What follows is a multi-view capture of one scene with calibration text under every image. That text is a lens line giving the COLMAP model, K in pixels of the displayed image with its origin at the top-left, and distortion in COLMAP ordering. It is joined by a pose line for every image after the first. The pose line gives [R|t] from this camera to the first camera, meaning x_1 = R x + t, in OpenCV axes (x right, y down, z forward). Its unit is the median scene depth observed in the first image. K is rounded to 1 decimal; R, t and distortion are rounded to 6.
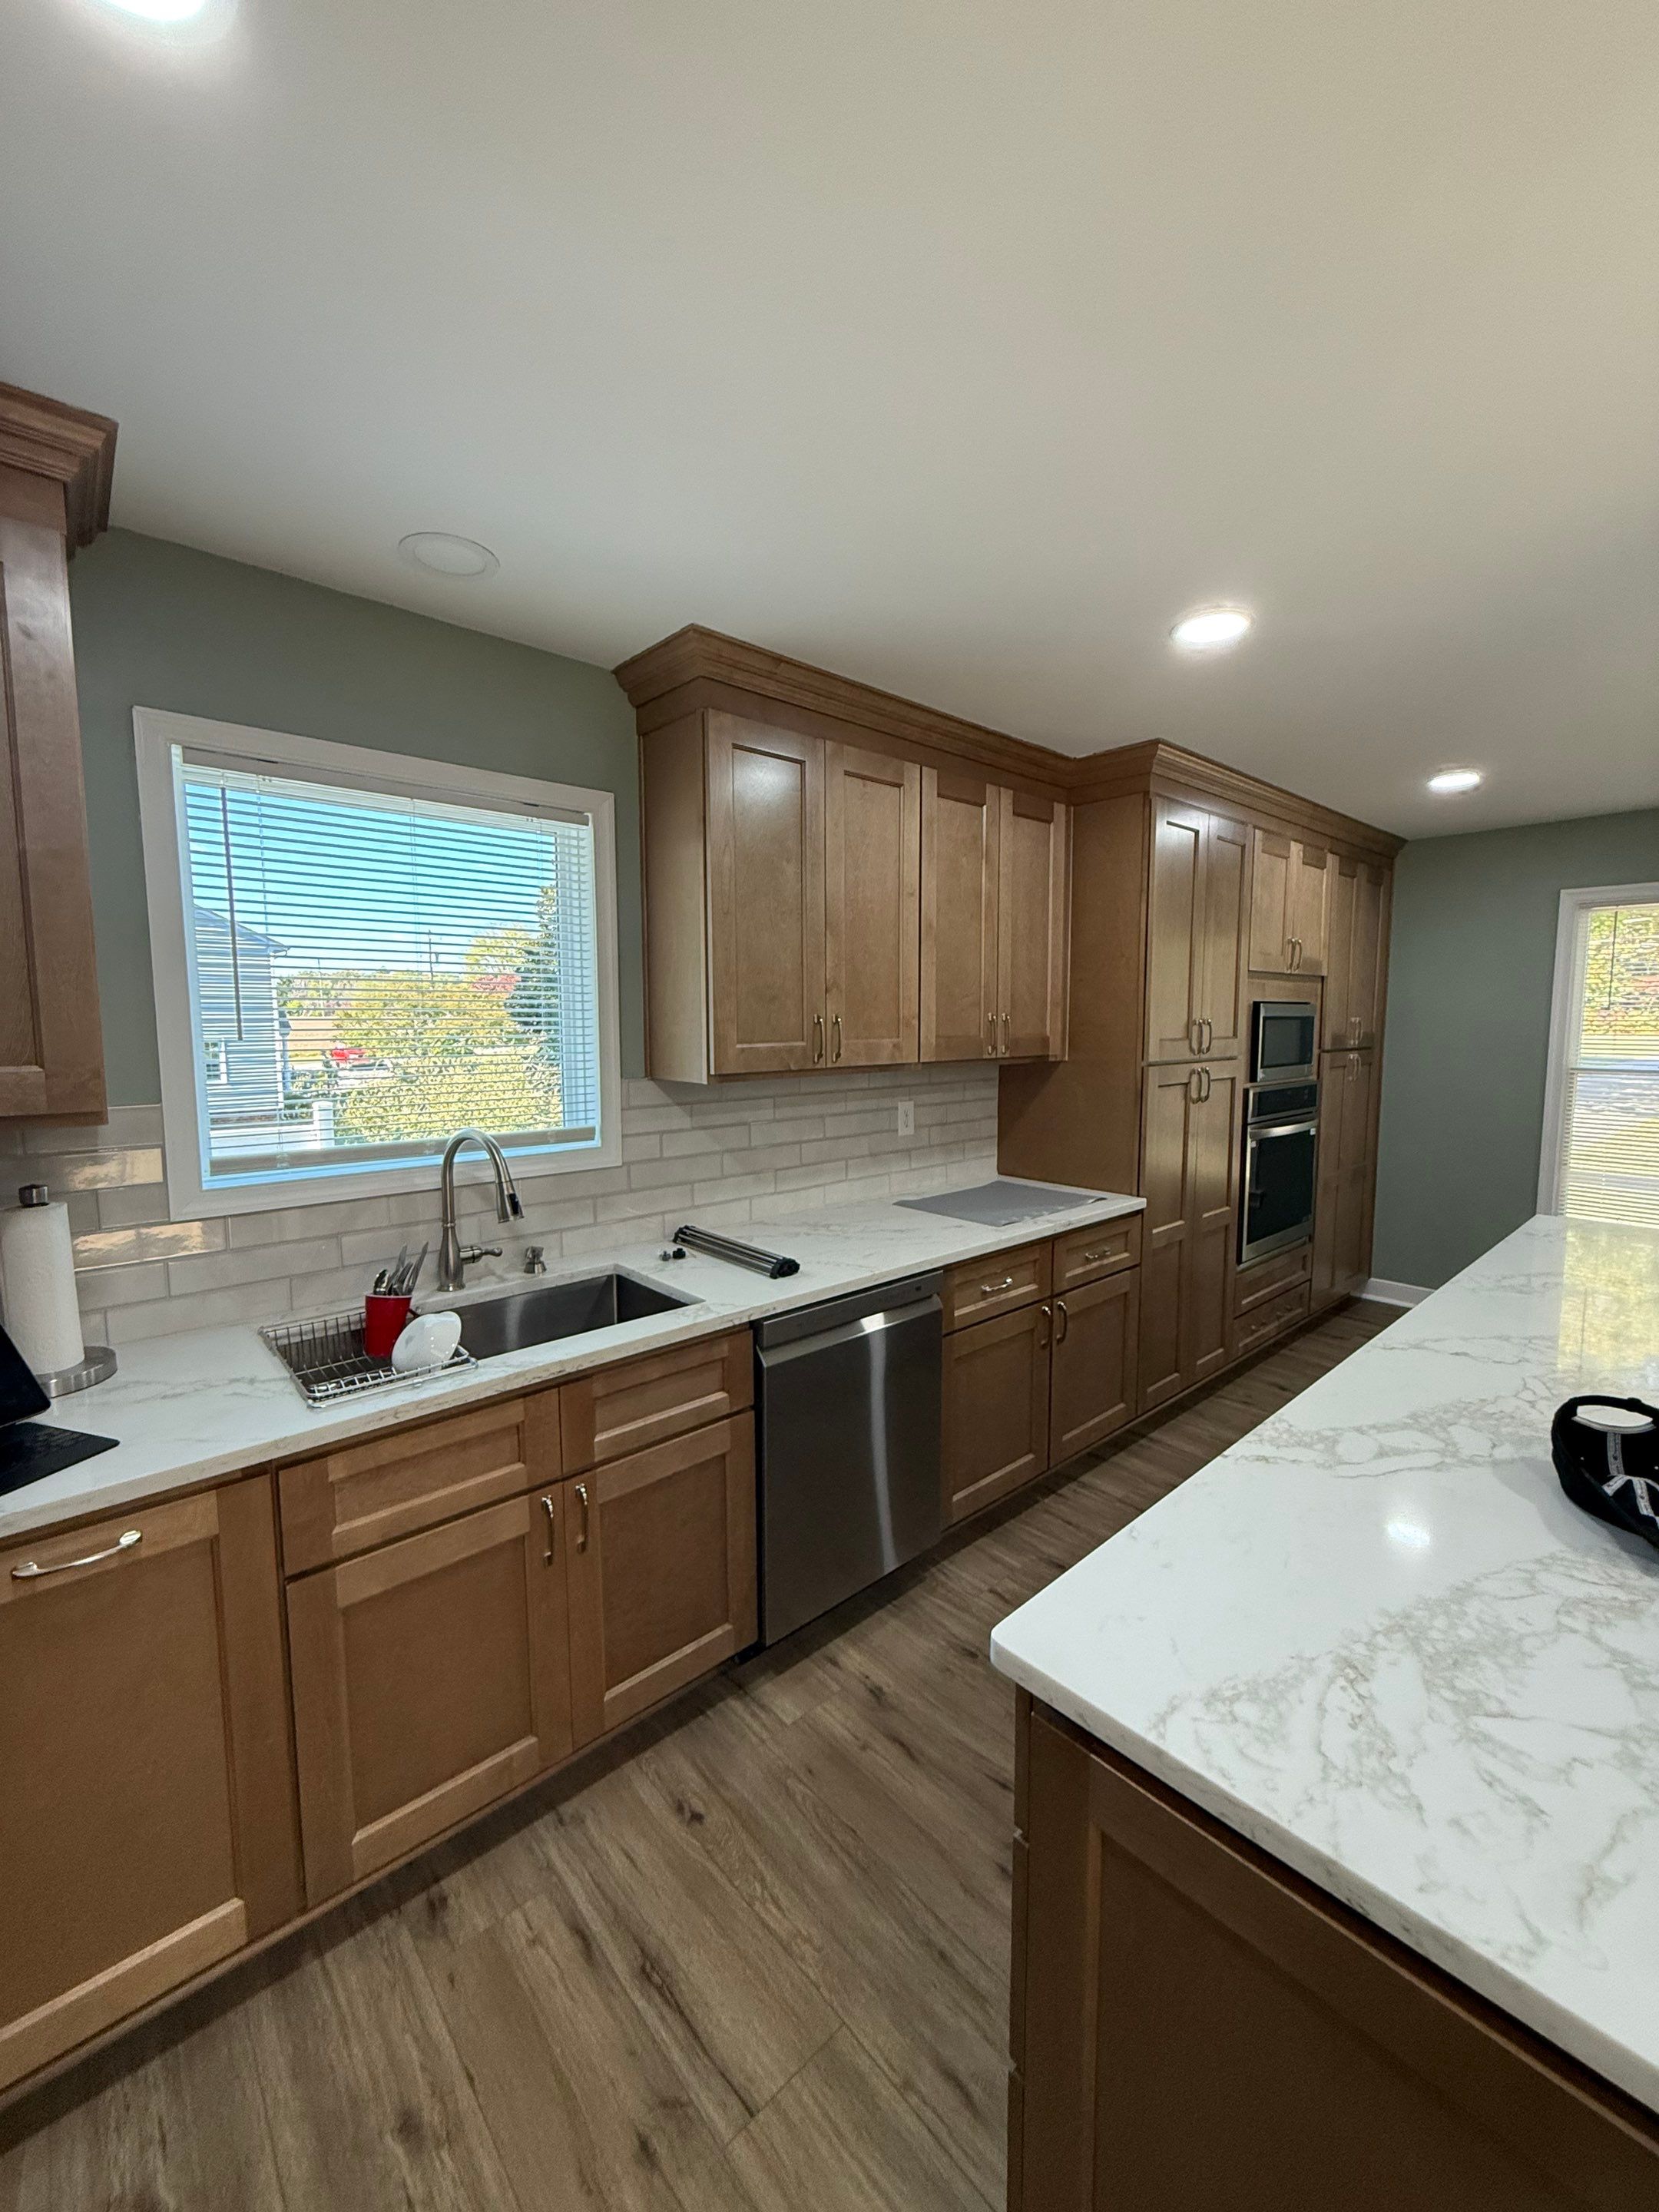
lens RADIAL K [[878.7, 0, 829.2], [0, 878.7, 1099.4], [0, 0, 1]] dist [-0.001671, 0.000823]
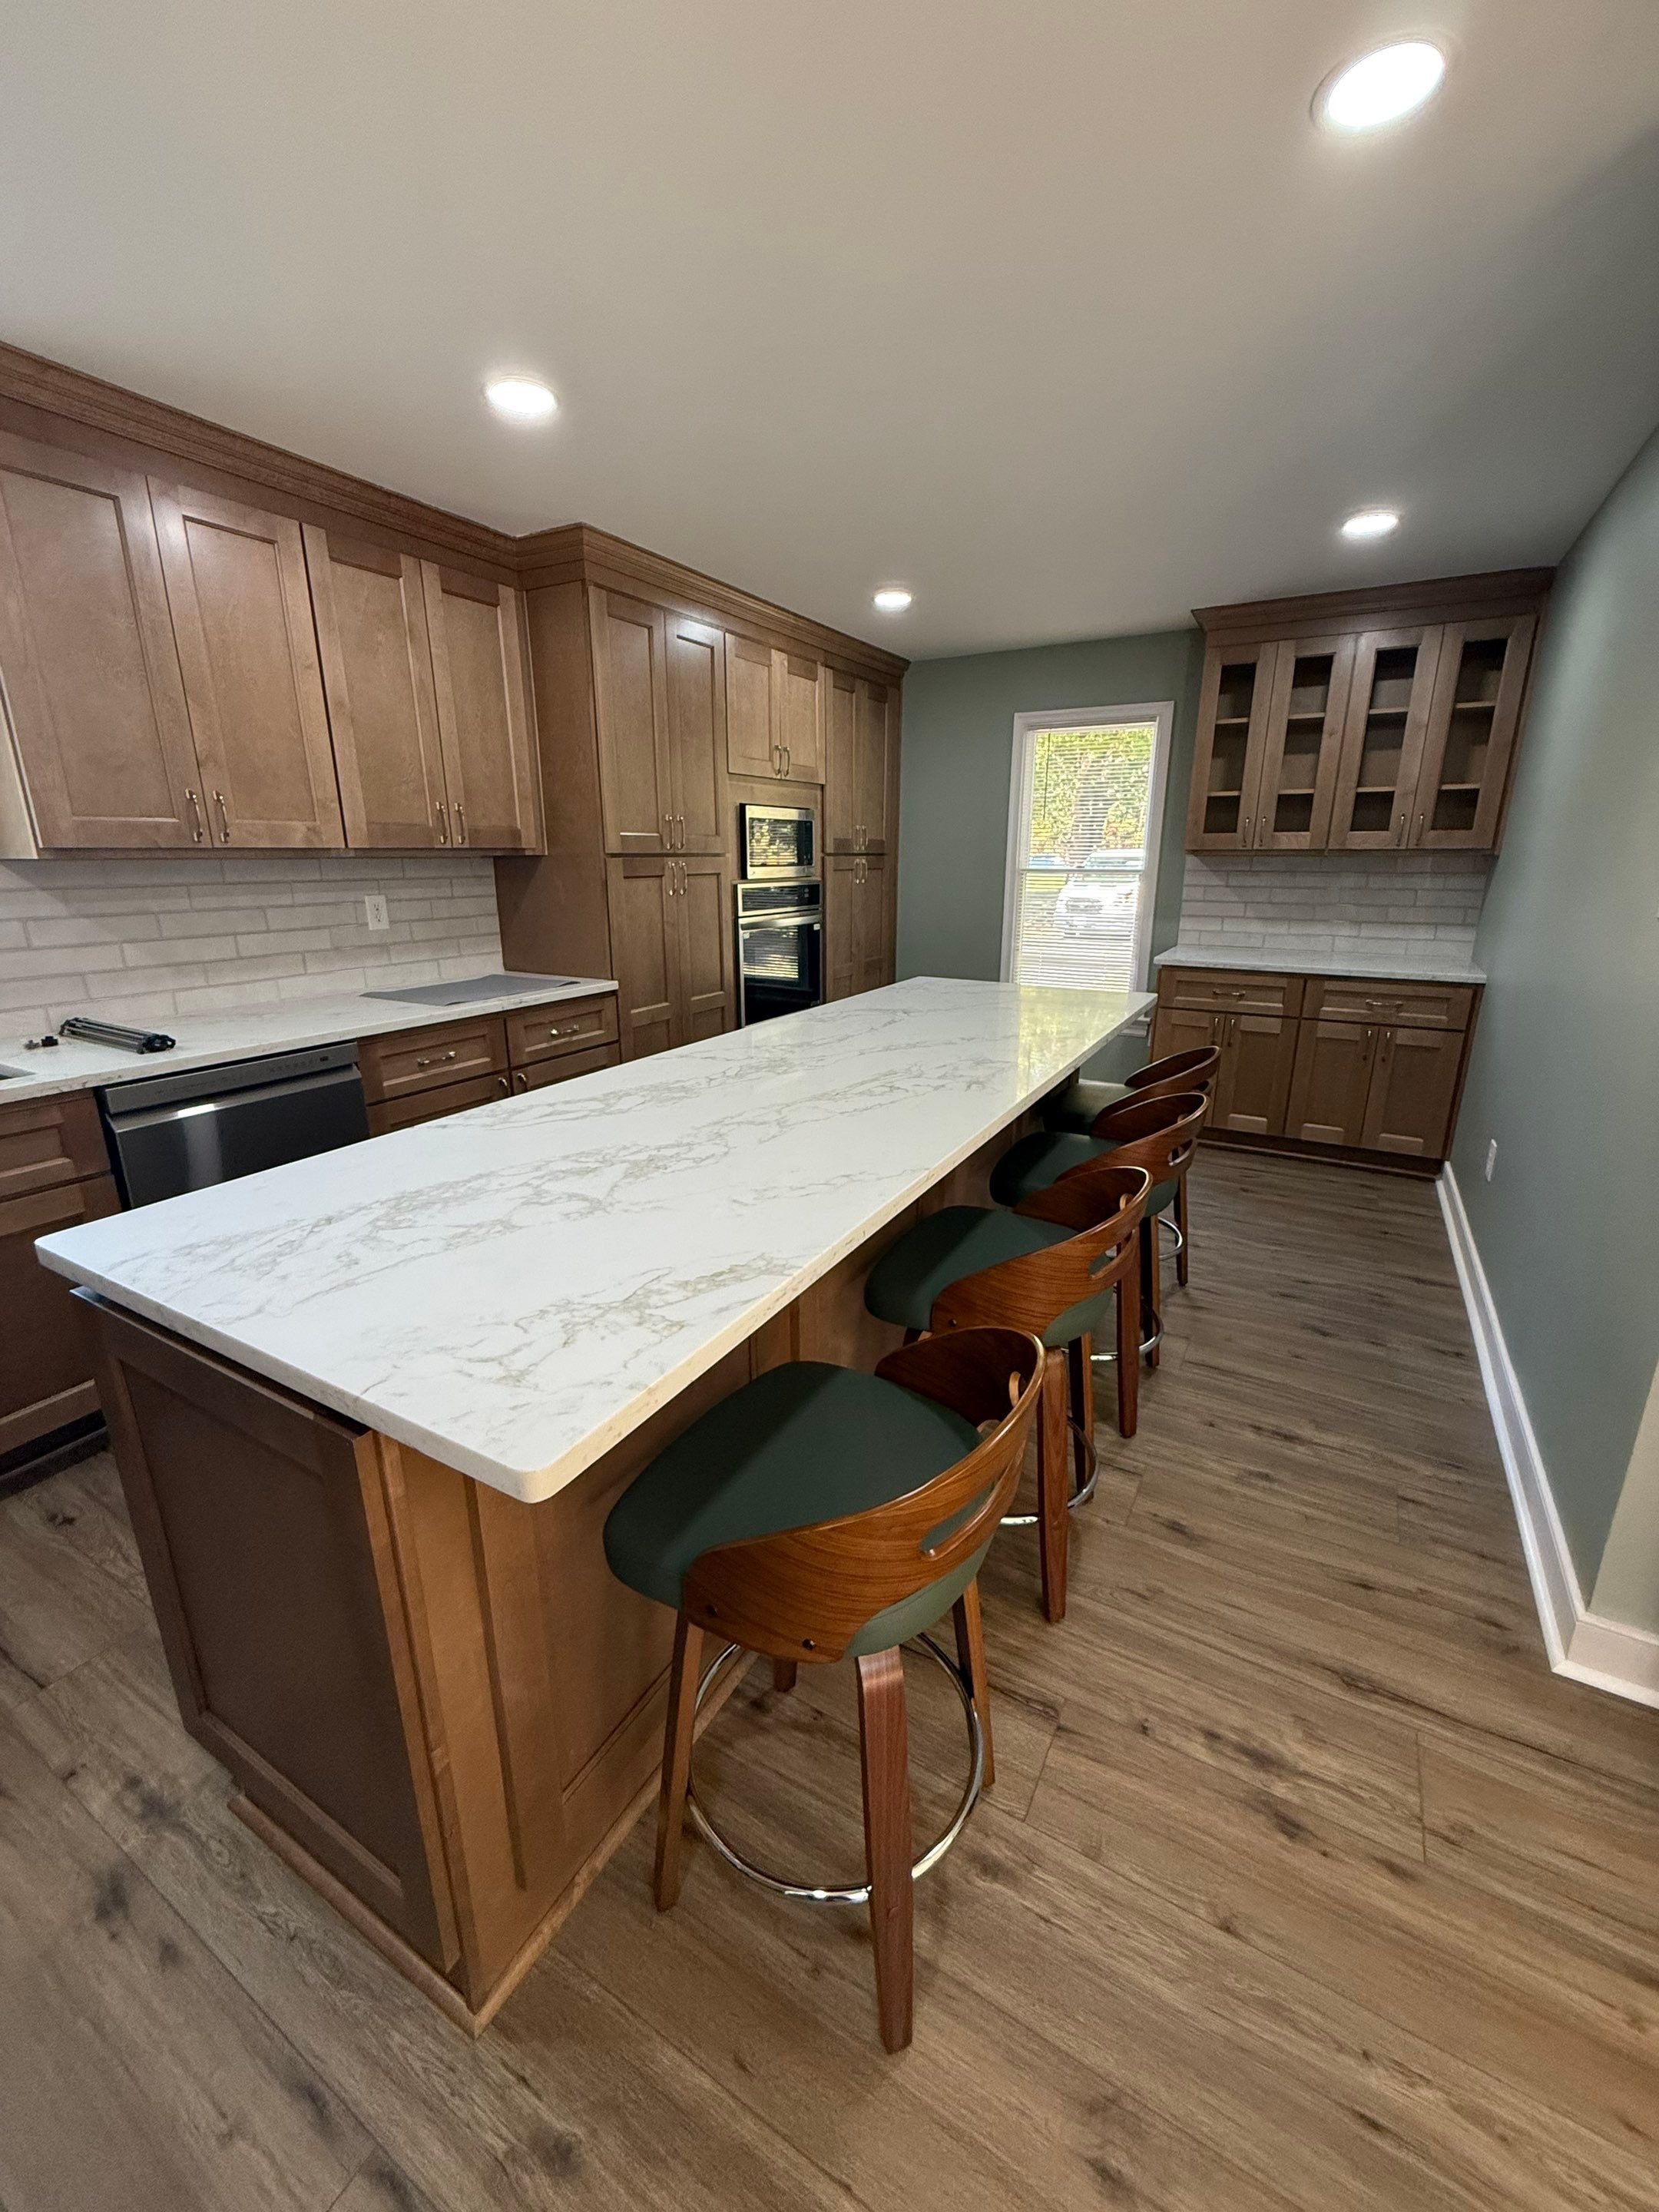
lens RADIAL K [[878.7, 0, 827.4], [0, 878.7, 1096.7], [0, 0, 1]] dist [-0.001671, 0.000823]
pose [[0.949525, -0.082071, 0.302766, 0.407896], [0.027496, 0.983229, 0.180291, 0.098899], [-0.312484, -0.162865, 0.935857, -0.221522]]
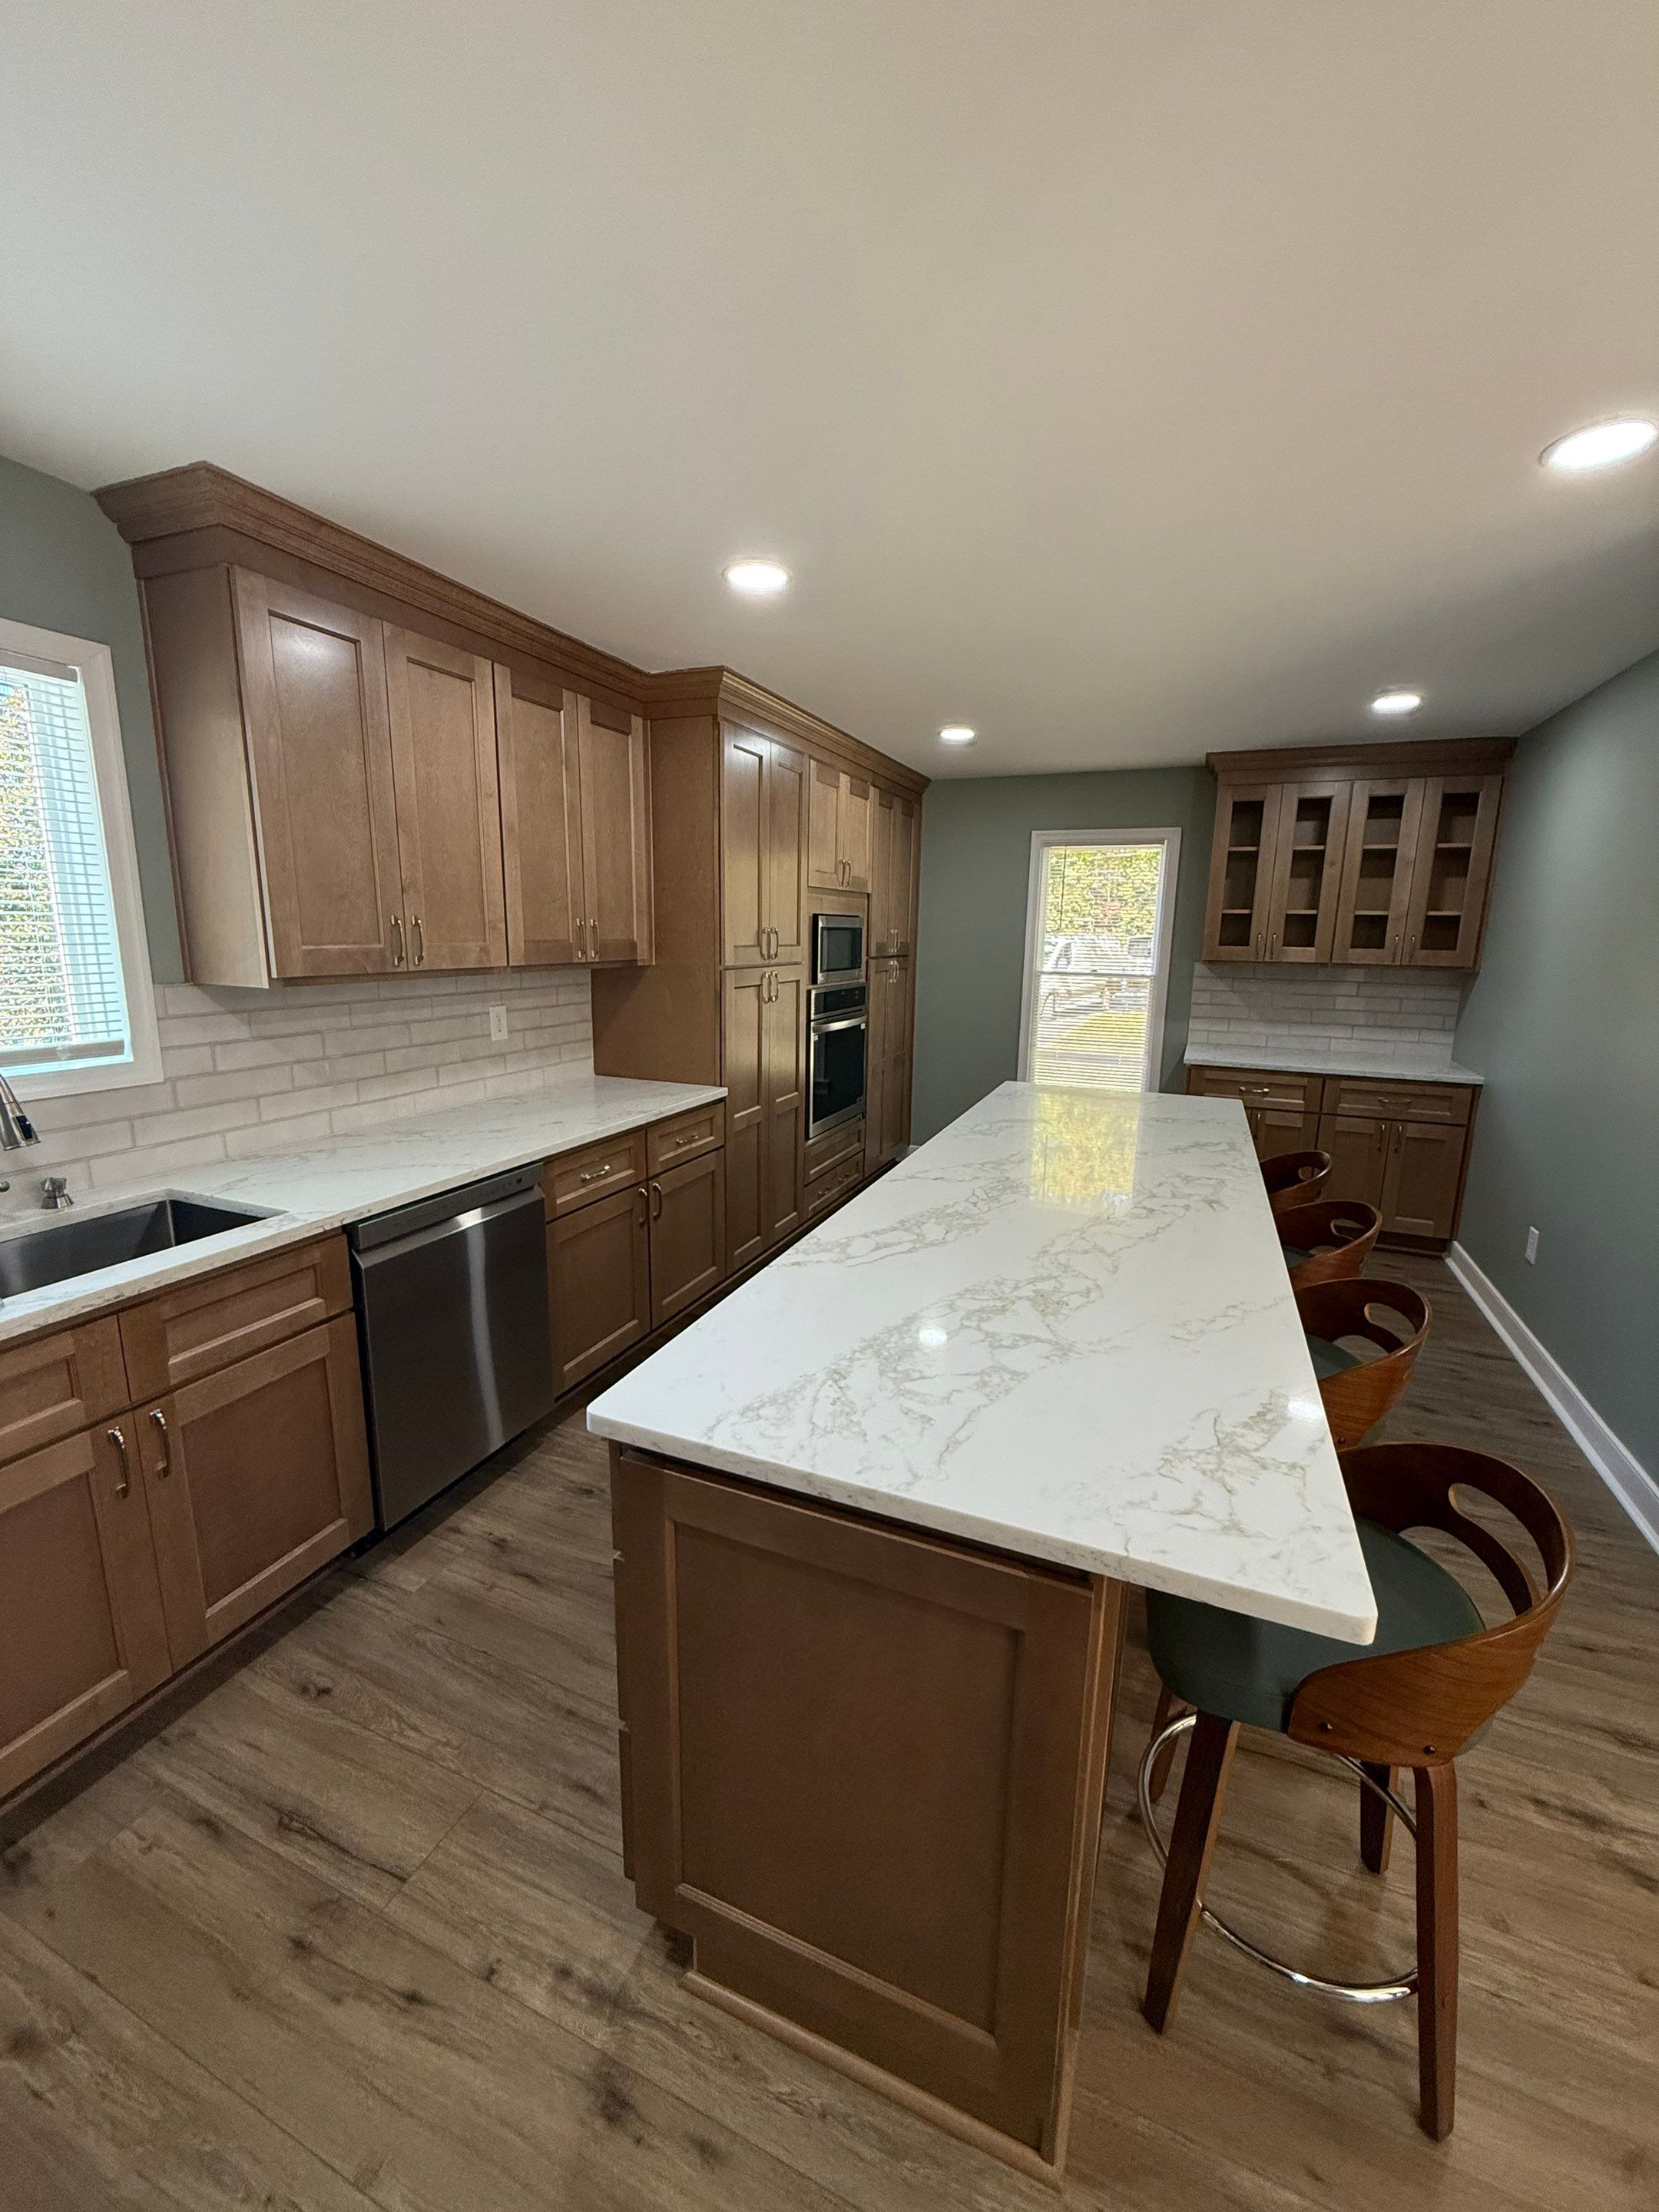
lens RADIAL K [[878.7, 0, 827.7], [0, 878.7, 1097.2], [0, 0, 1]] dist [-0.001671, 0.000823]
pose [[0.903908, -0.064236, 0.422877, -0.004504], [0.021910, 0.994314, 0.104206, 0.015107], [-0.427166, -0.084927, 0.900176, -0.119204]]
